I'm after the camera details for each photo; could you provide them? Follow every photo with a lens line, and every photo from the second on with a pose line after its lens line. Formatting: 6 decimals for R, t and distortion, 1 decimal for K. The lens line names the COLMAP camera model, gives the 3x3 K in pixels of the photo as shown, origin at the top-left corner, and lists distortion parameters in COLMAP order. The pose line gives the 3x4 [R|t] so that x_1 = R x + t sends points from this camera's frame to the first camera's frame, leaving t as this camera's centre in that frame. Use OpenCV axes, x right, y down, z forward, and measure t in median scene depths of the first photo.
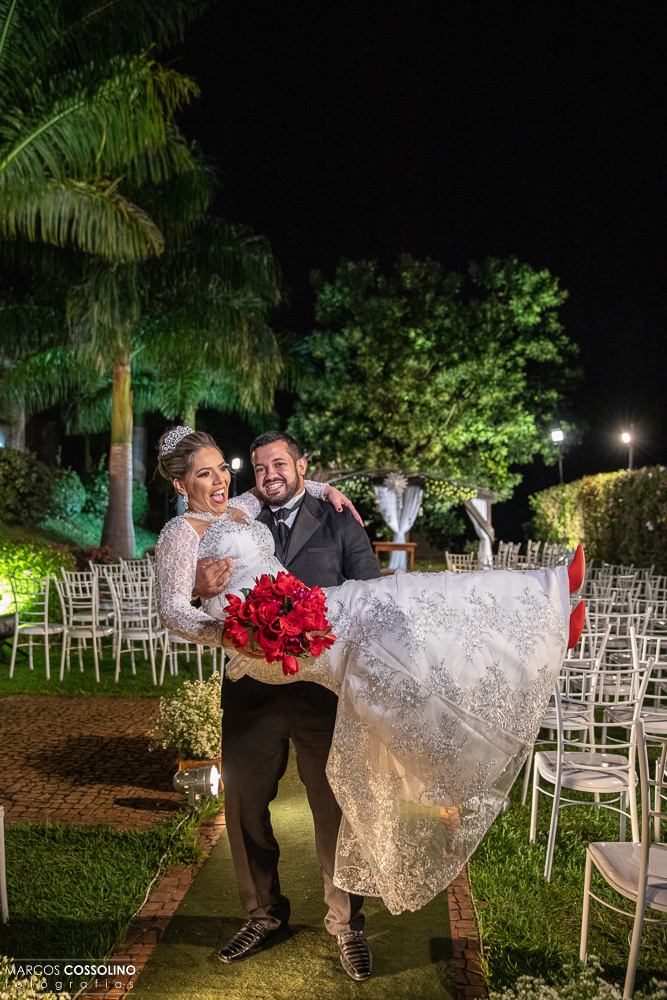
lens RADIAL K [[820.7, 0, 329.5], [0, 820.7, 500.5], [0, 0, 1]] dist [-0.029012, 0.007329]
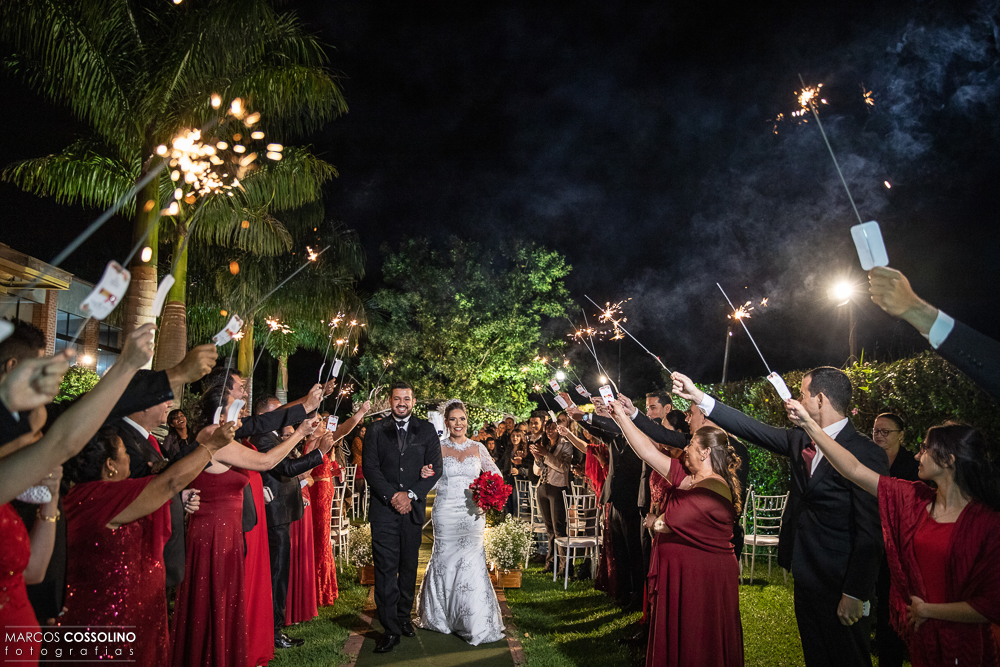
lens RADIAL K [[820.7, 0, 498.1], [0, 820.7, 327.3], [0, 0, 1]] dist [-0.029012, 0.007329]
pose [[0.986599, 0.028003, 0.160742, -0.047622], [-0.009743, 0.993515, -0.113279, -0.001663], [-0.162872, 0.110195, 0.980474, -0.324663]]
